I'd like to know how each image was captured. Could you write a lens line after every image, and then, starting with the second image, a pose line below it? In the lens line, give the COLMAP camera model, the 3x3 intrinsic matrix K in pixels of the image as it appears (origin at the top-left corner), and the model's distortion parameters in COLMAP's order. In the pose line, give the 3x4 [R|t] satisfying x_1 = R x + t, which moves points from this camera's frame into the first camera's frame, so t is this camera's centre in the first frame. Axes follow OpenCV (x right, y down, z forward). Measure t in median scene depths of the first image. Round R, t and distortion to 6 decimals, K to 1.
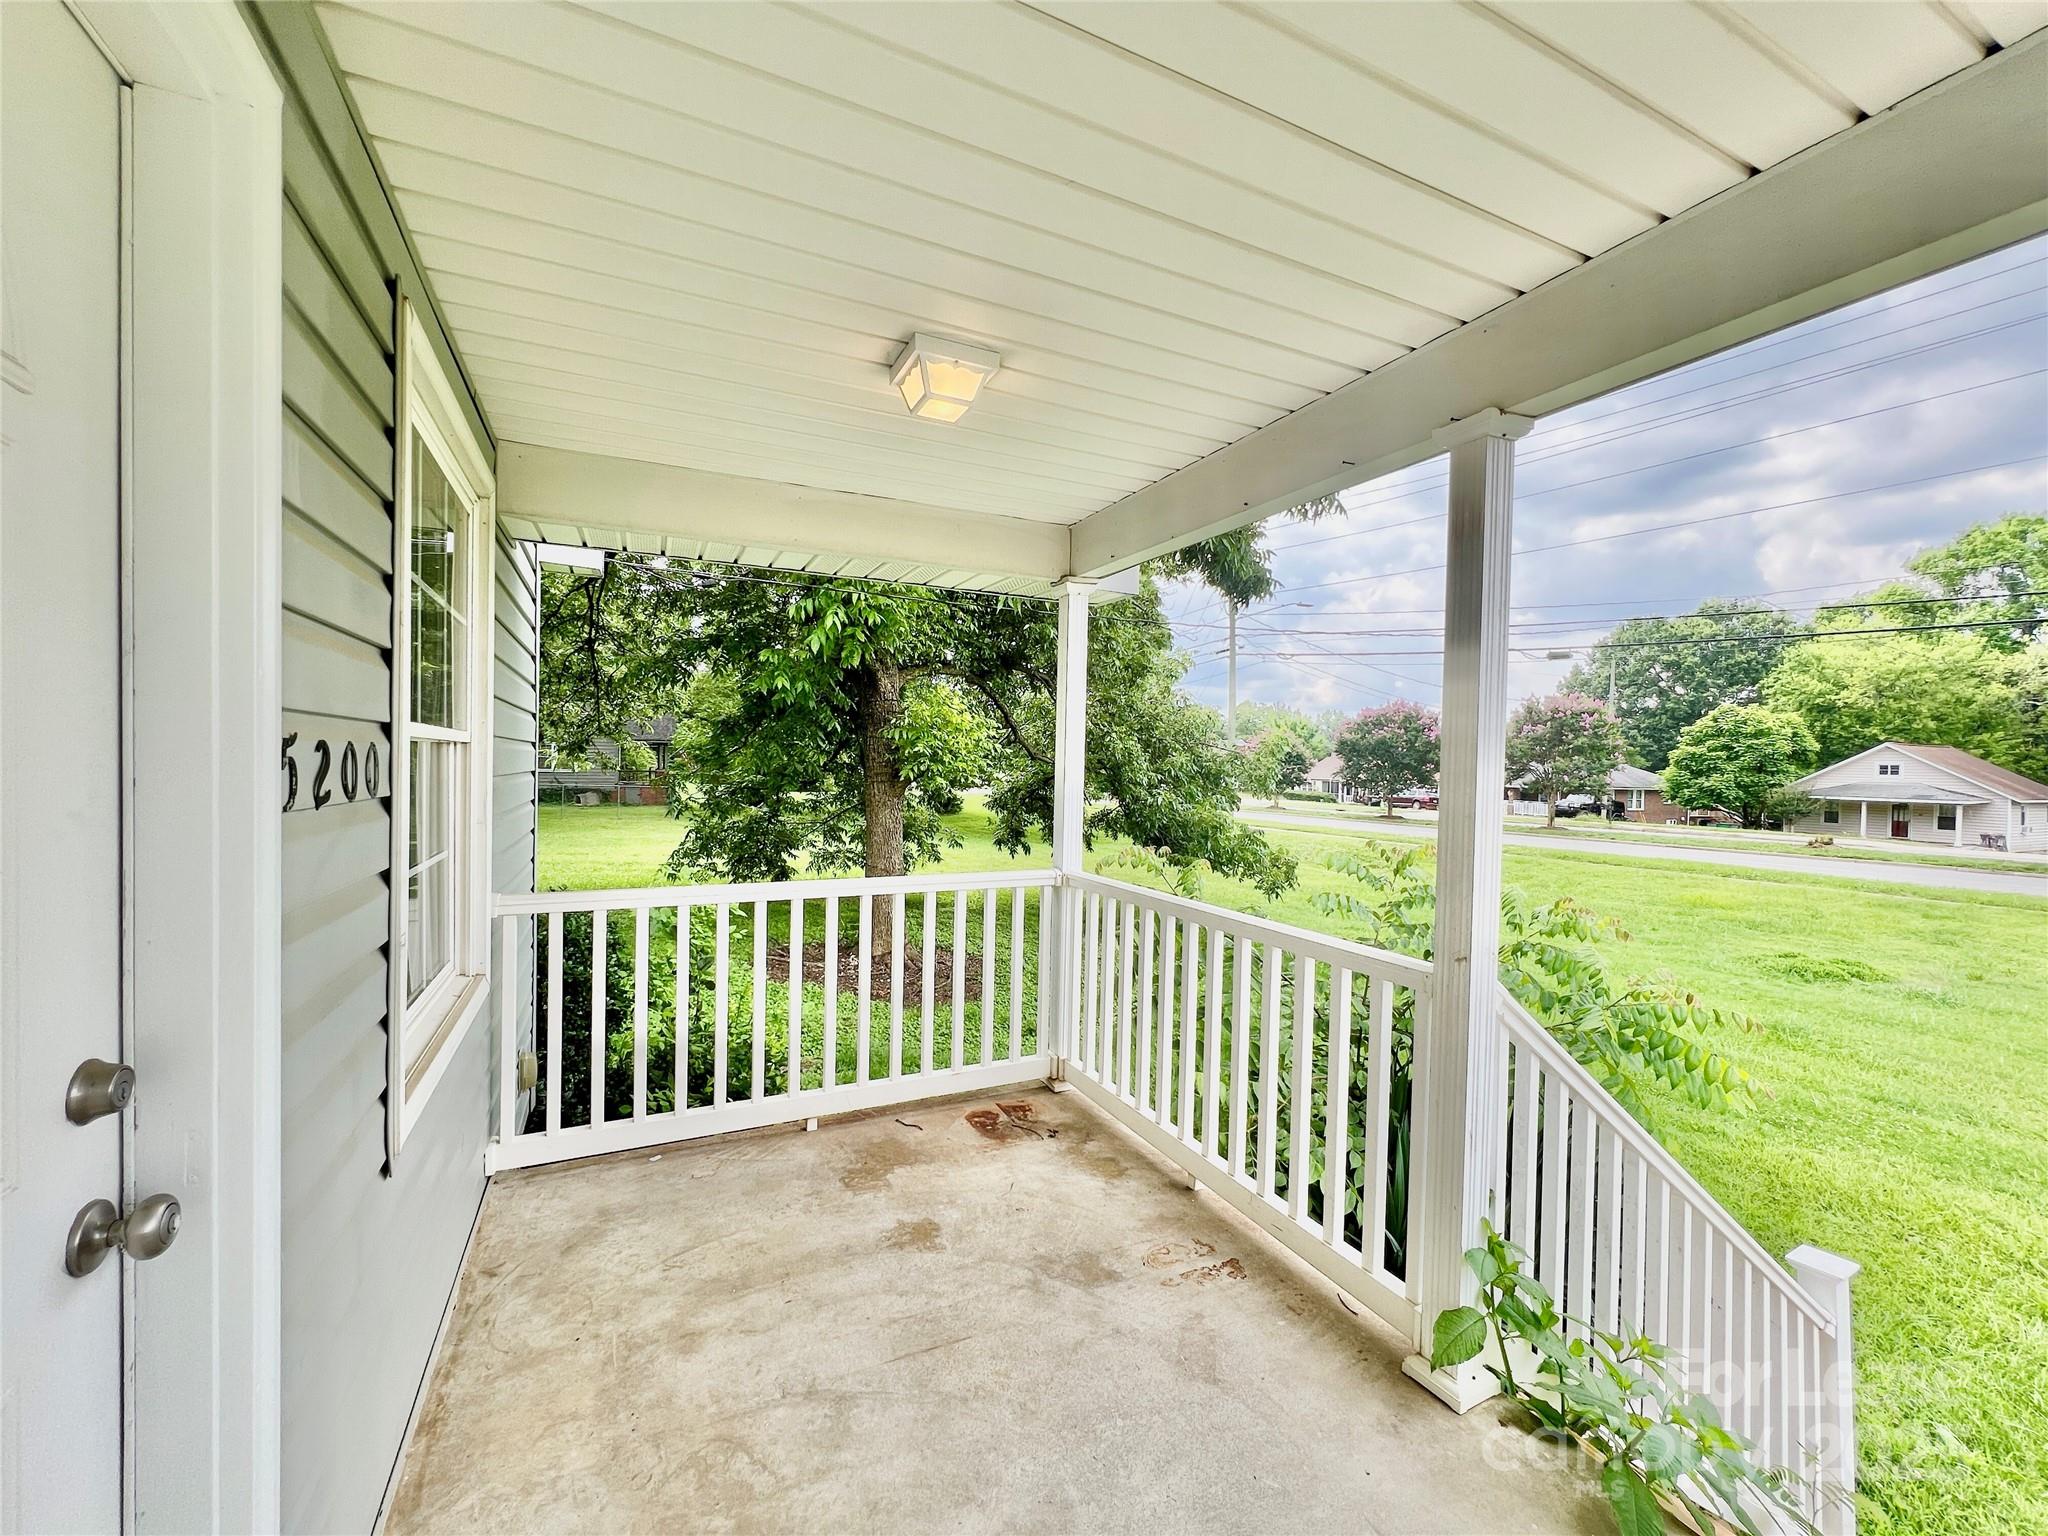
lens RADIAL K [[818.6, 0, 1027.3], [0, 818.6, 774.7], [0, 0, 1]] dist [-0.002598, 0.000831]
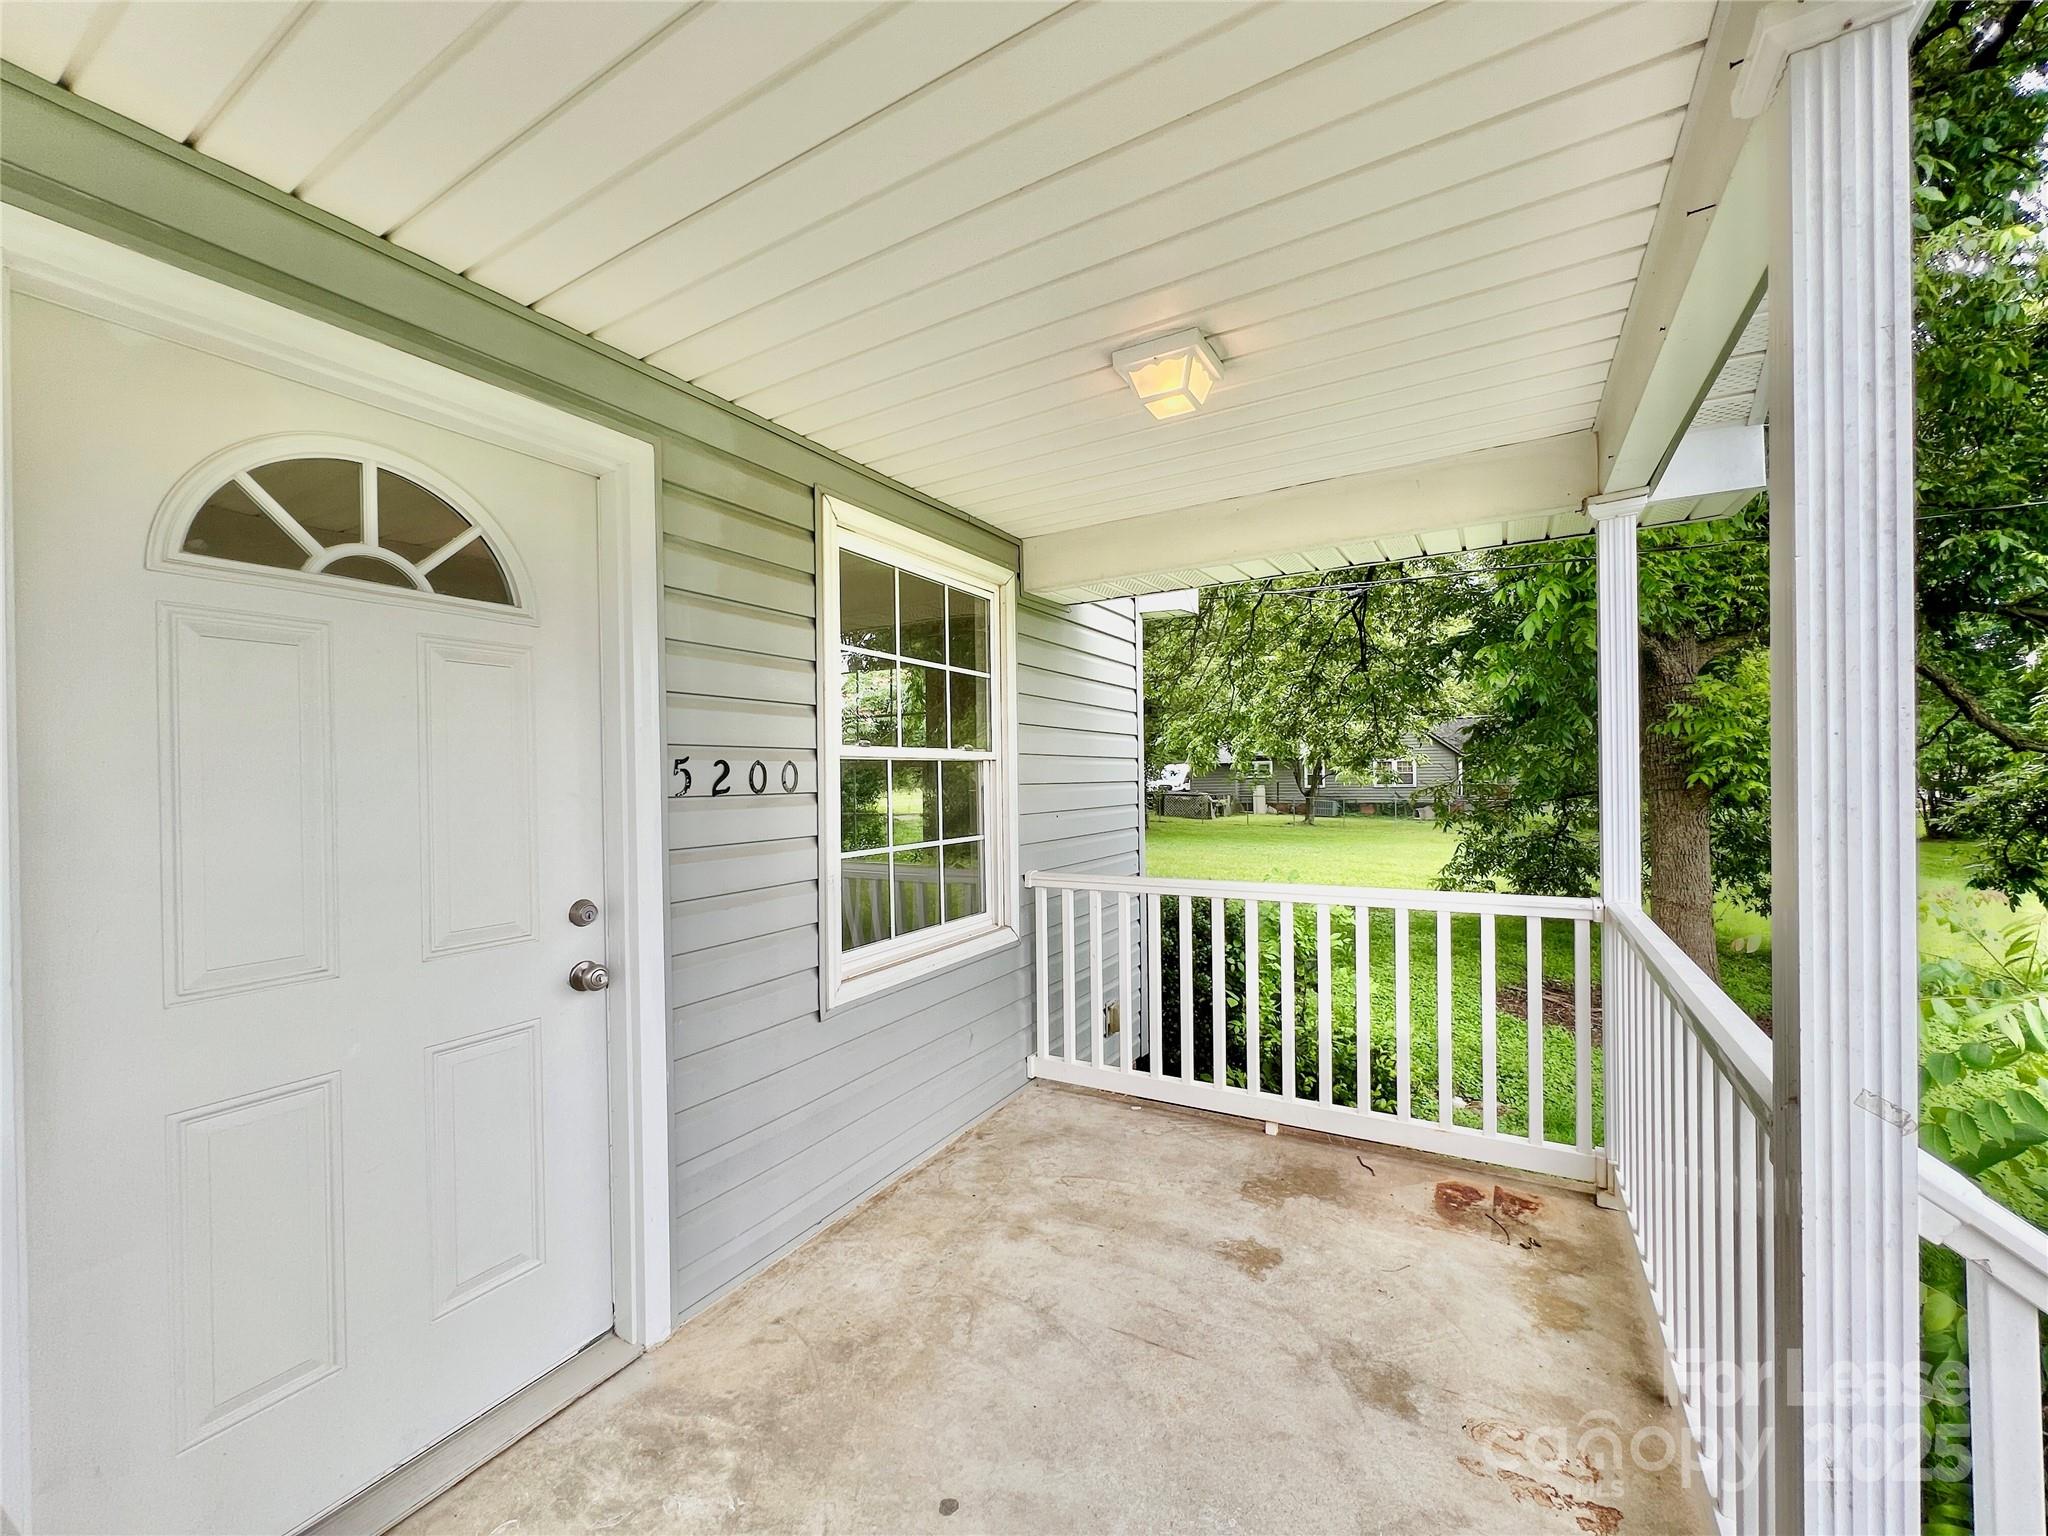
lens RADIAL K [[818.6, 0, 1026.9], [0, 818.6, 774.9], [0, 0, 1]] dist [-0.002598, 0.000831]
pose [[0.565053, -0.029628, -0.824523, 0.315277], [0.014952, 0.999559, -0.025671, 0.014905], [0.824919, 0.002177, 0.565246, 0.150334]]
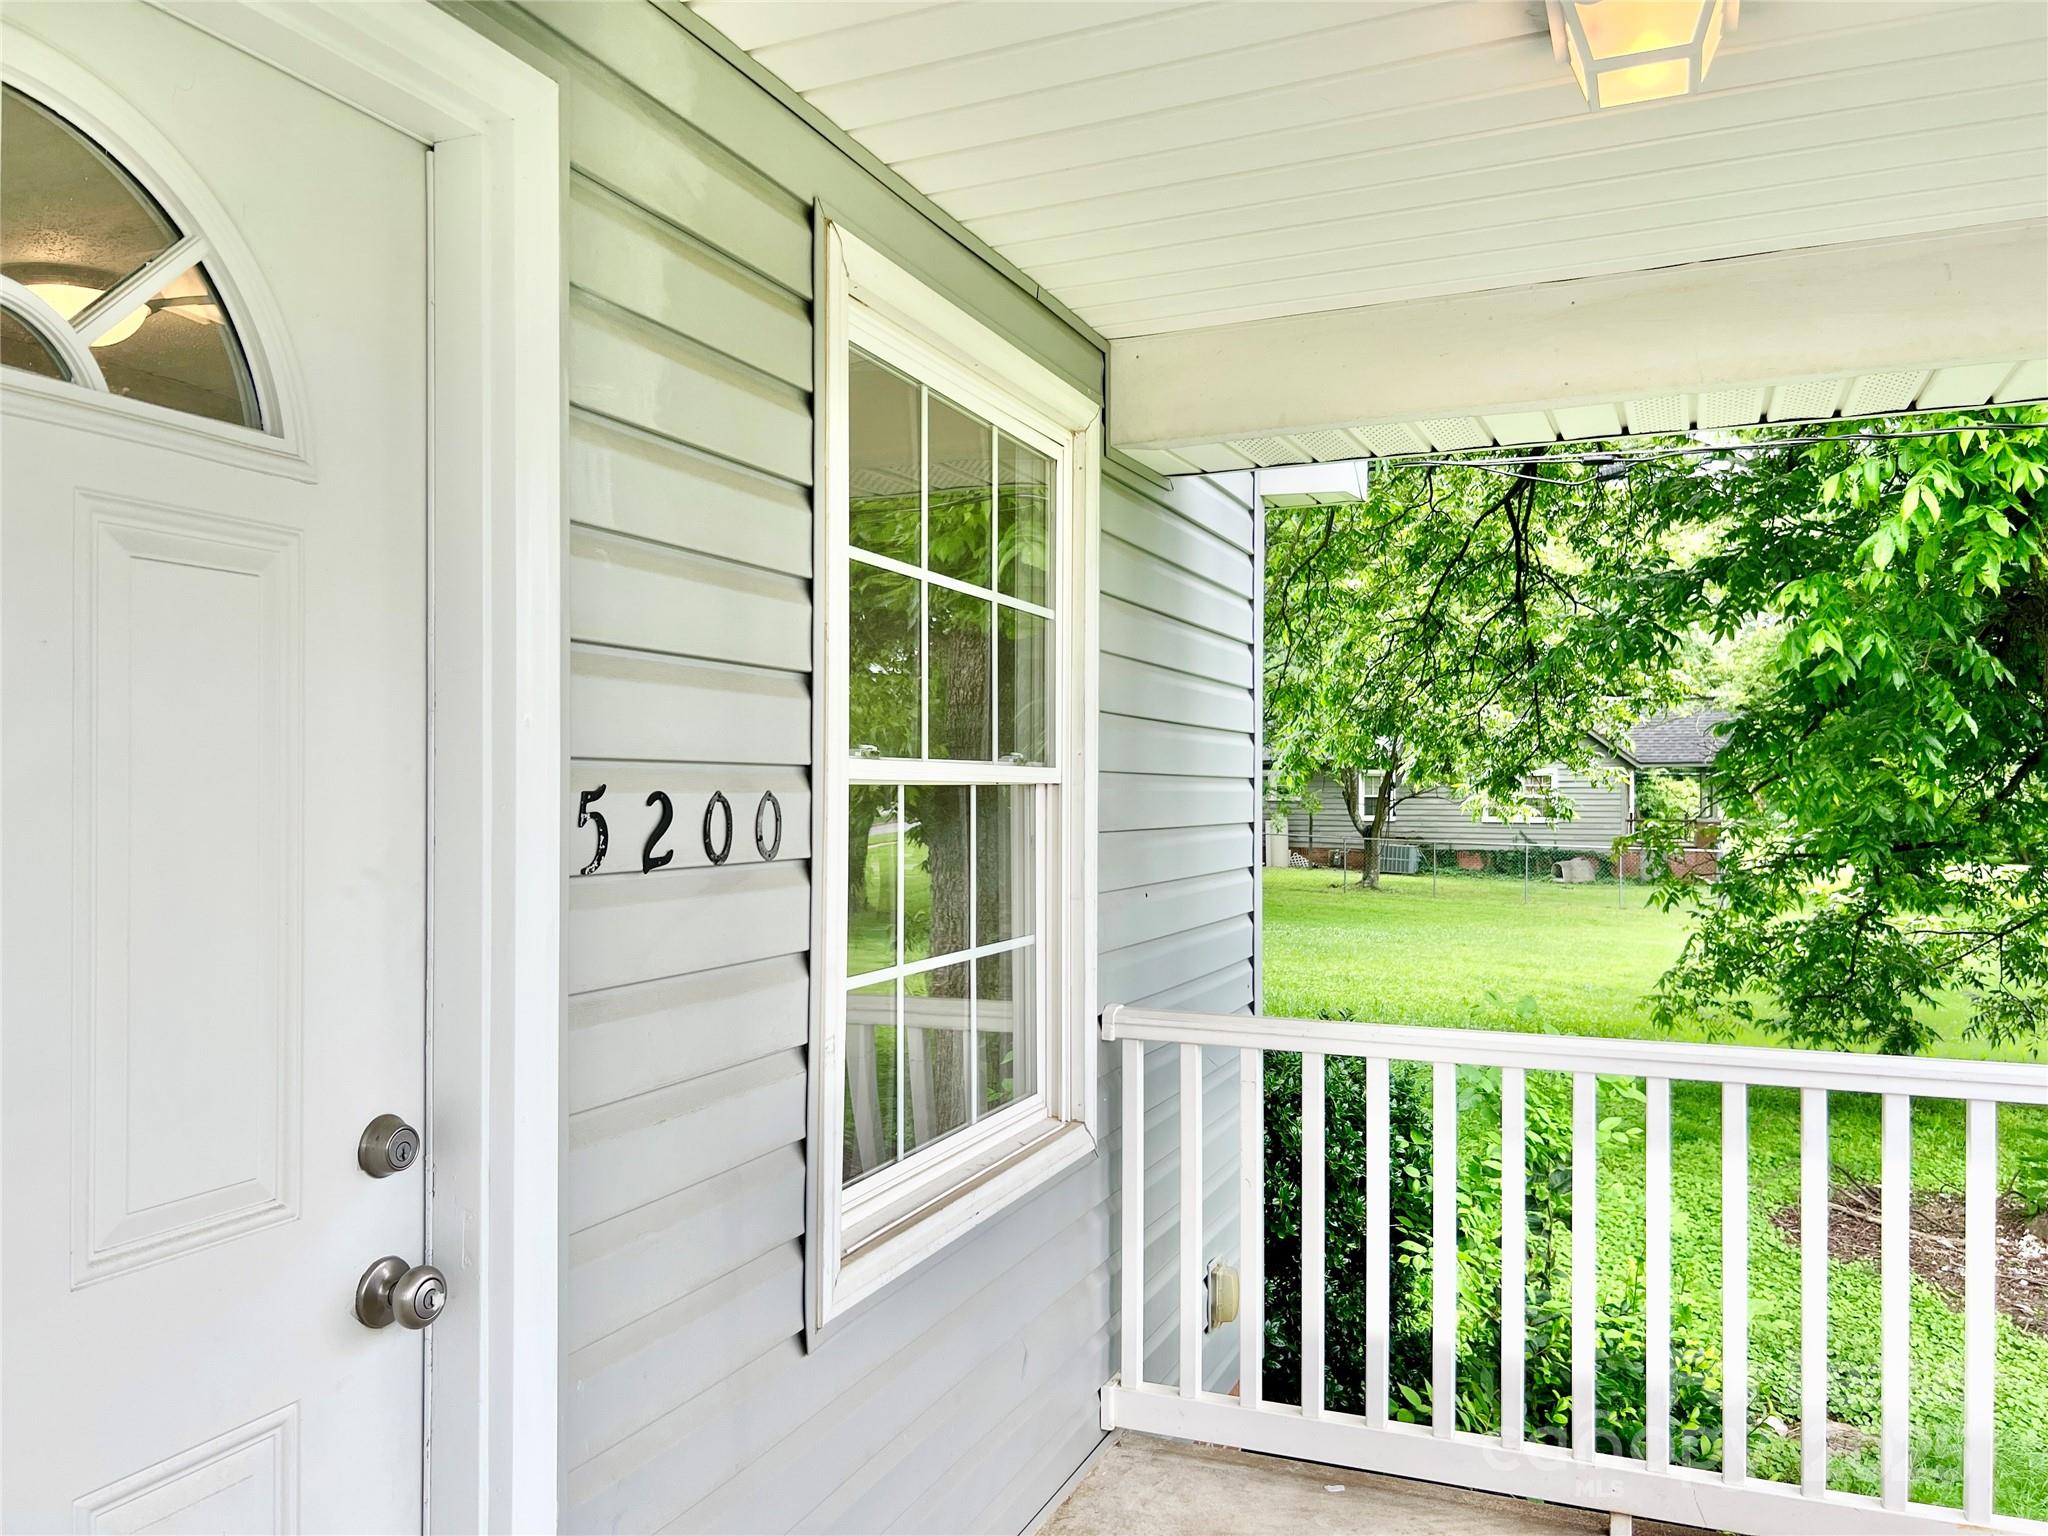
lens RADIAL K [[1547.1, 0, 1031.1], [0, 1547.1, 773.1], [0, 0, 1]] dist [0.034646, -0.013683]
pose [[0.666219, -0.025451, -0.745322, 0.174884], [-0.000412, 0.999405, -0.034497, -0.001665], [0.745756, 0.023290, 0.665811, 0.061931]]
